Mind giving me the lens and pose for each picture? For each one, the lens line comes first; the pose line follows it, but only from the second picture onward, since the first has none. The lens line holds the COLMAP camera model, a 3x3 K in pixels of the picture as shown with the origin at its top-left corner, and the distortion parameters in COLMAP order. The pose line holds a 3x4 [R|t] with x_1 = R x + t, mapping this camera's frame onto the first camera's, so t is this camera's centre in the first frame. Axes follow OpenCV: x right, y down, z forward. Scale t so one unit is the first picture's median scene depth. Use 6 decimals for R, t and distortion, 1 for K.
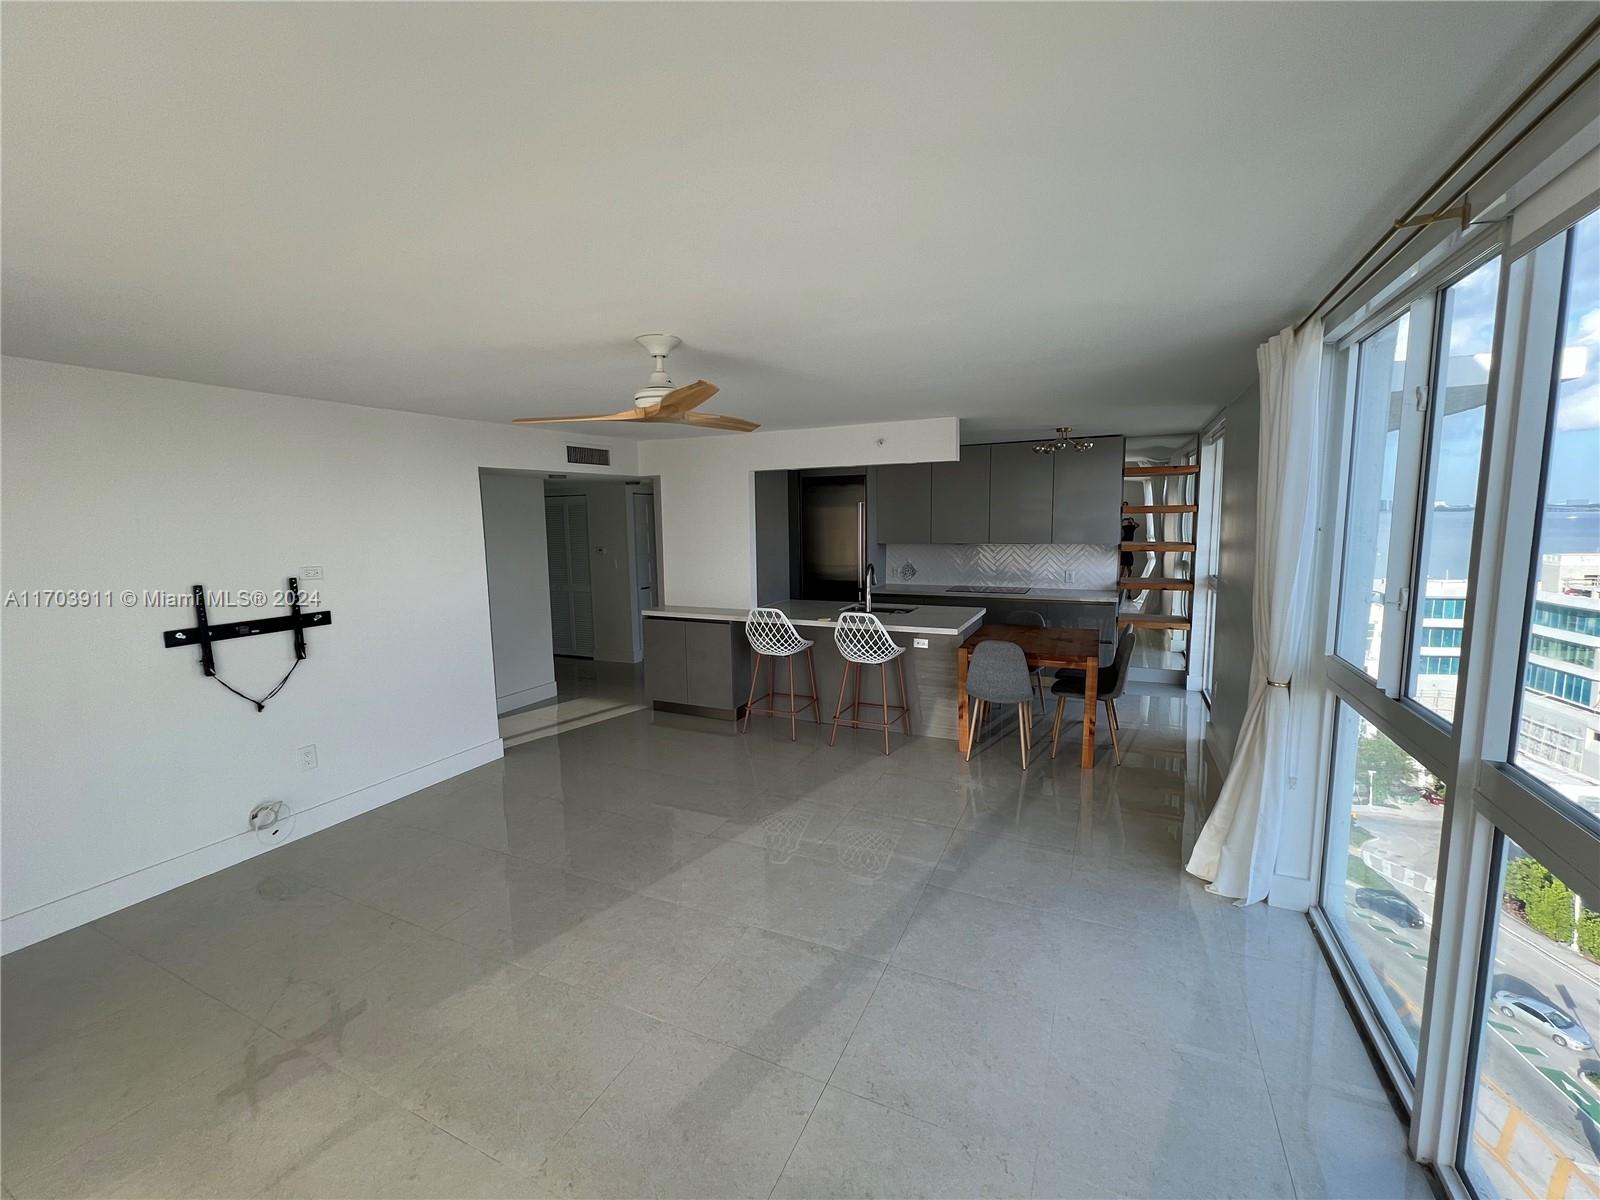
lens RADIAL K [[662.5, 0, 795.8], [0, 662.5, 593.6], [0, 0, 1]] dist [-0.001210, -0.000625]
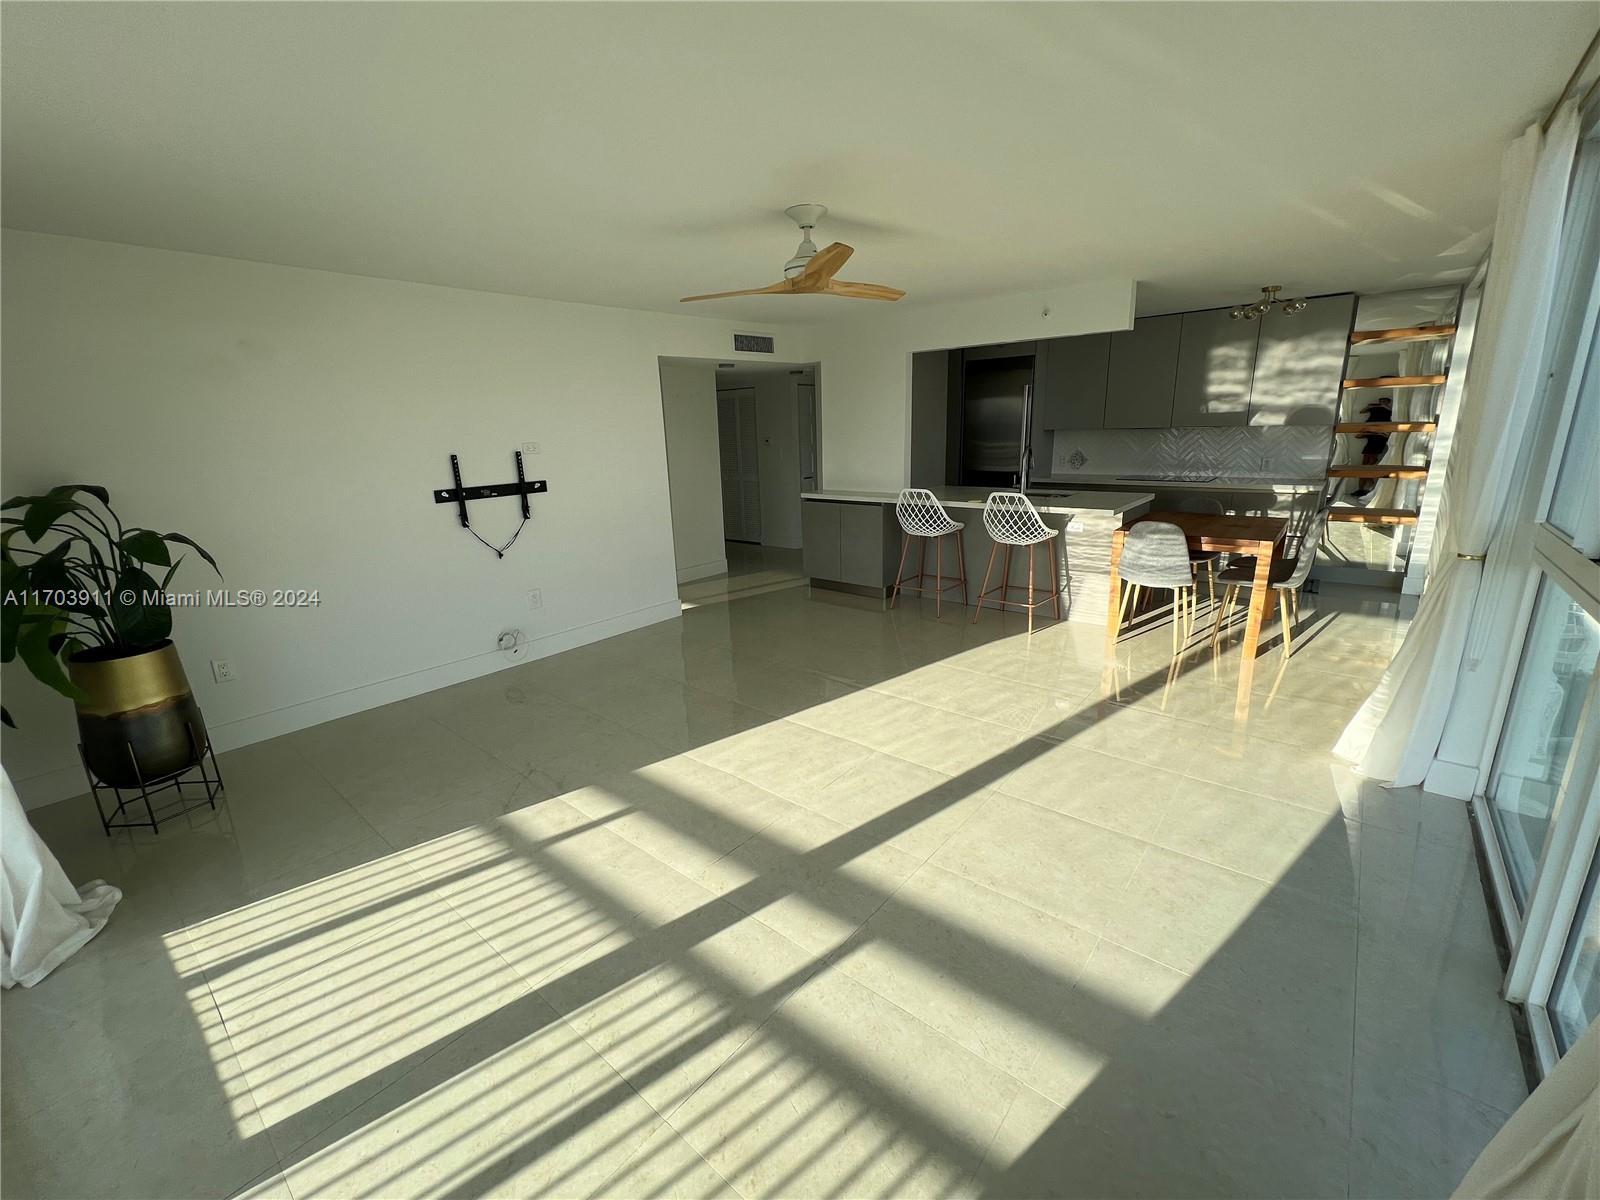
lens RADIAL K [[662.5, 0, 795.8], [0, 662.5, 593.6], [0, 0, 1]] dist [-0.001210, -0.000625]
pose [[0.967873, 0.049384, -0.246541, 0.035168], [-0.014029, 0.989602, 0.143150, 0.037748], [0.251046, -0.135092, 0.958502, -0.054554]]
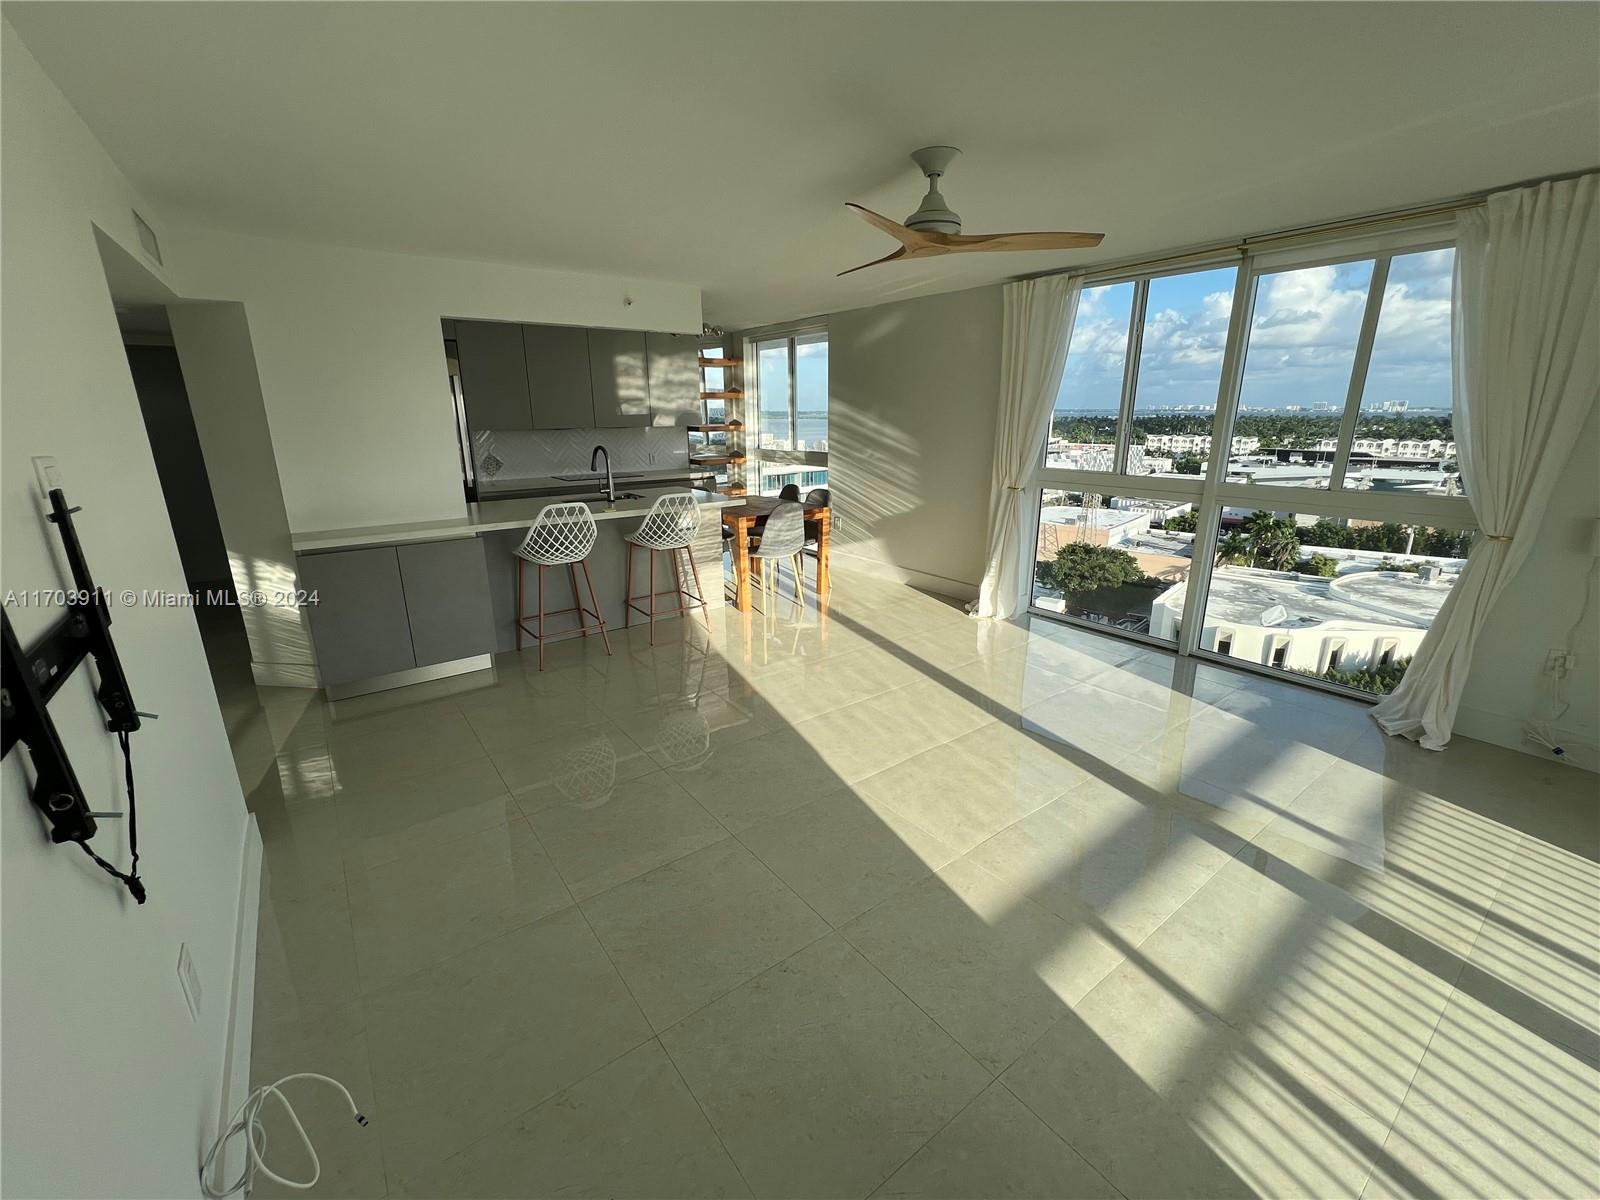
lens RADIAL K [[662.5, 0, 795.8], [0, 662.5, 593.6], [0, 0, 1]] dist [-0.001210, -0.000625]
pose [[0.465105, -0.224237, 0.856385, -0.611355], [0.102655, 0.974523, 0.199418, -0.002761], [-0.879283, -0.004838, 0.476274, 0.378830]]
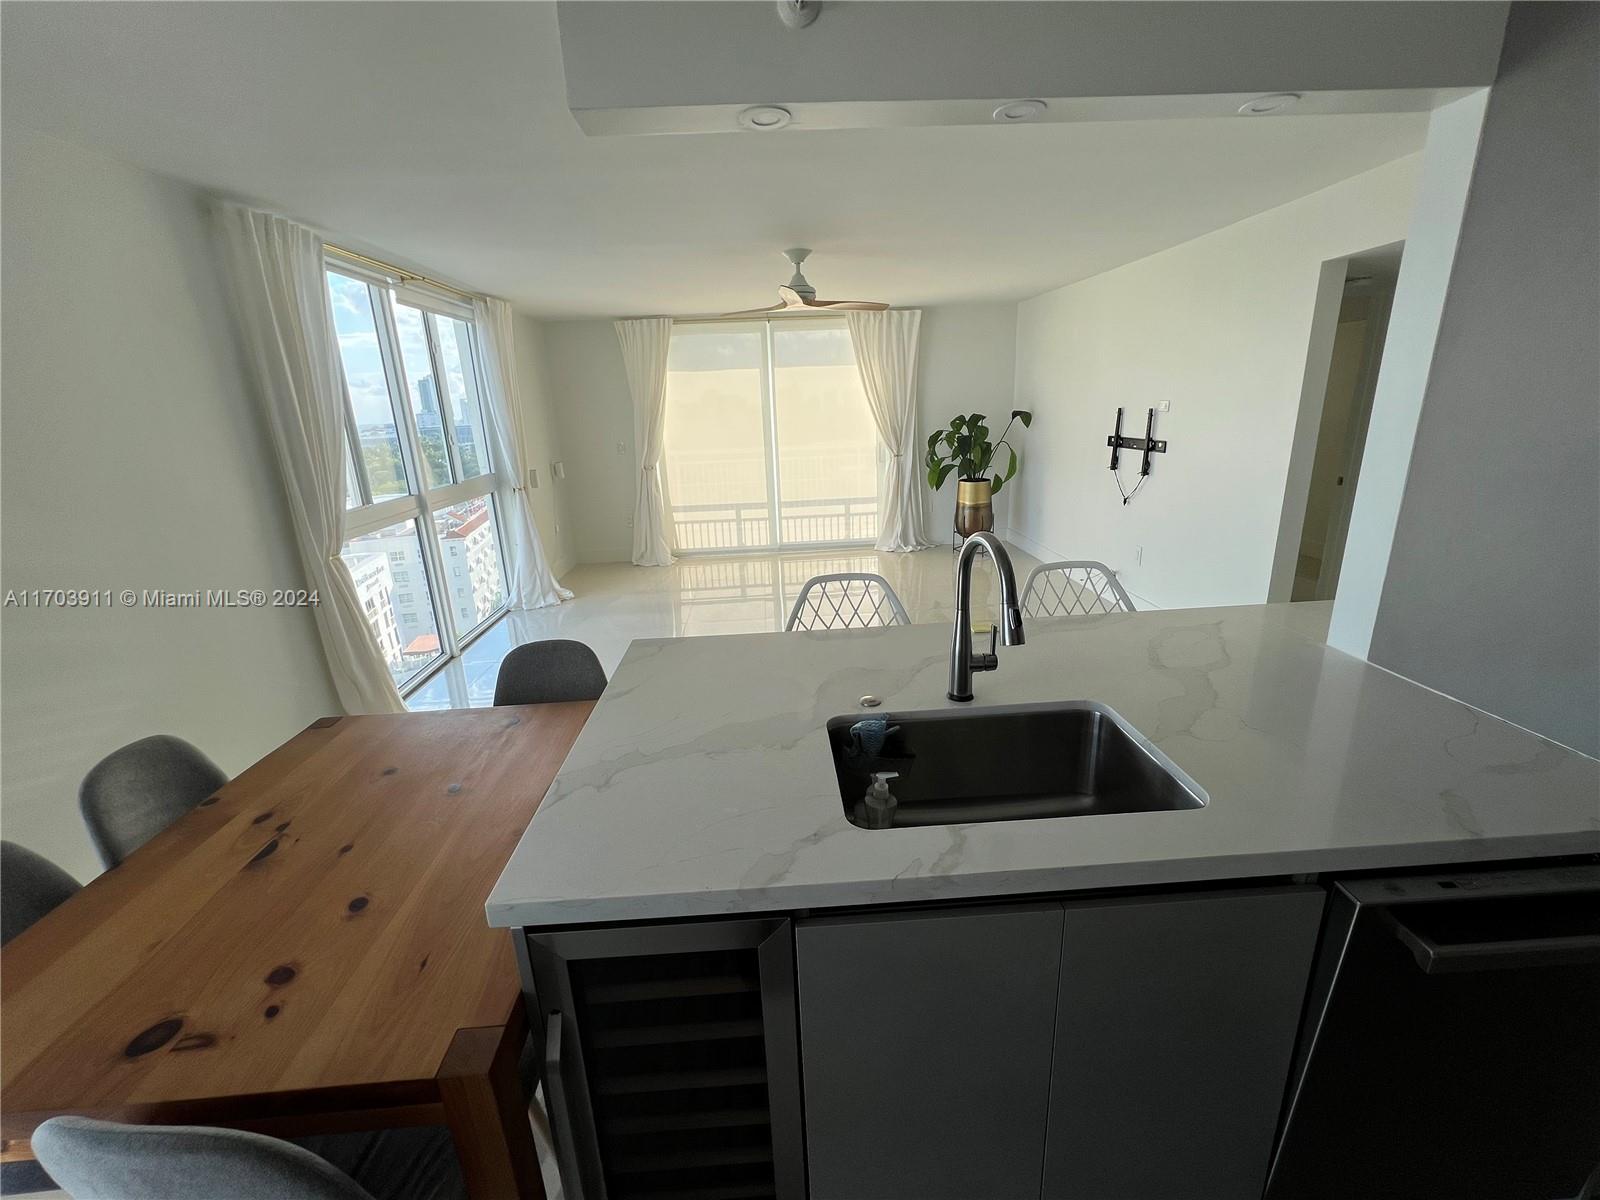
lens RADIAL K [[662.5, 0, 795.8], [0, 662.5, 593.6], [0, 0, 1]] dist [-0.001210, -0.000625]
pose [[-0.879511, 0.182841, -0.439352, 0.327945], [-0.001013, 0.922522, 0.385944, -0.132588], [0.475878, 0.339887, -0.811183, 1.290381]]
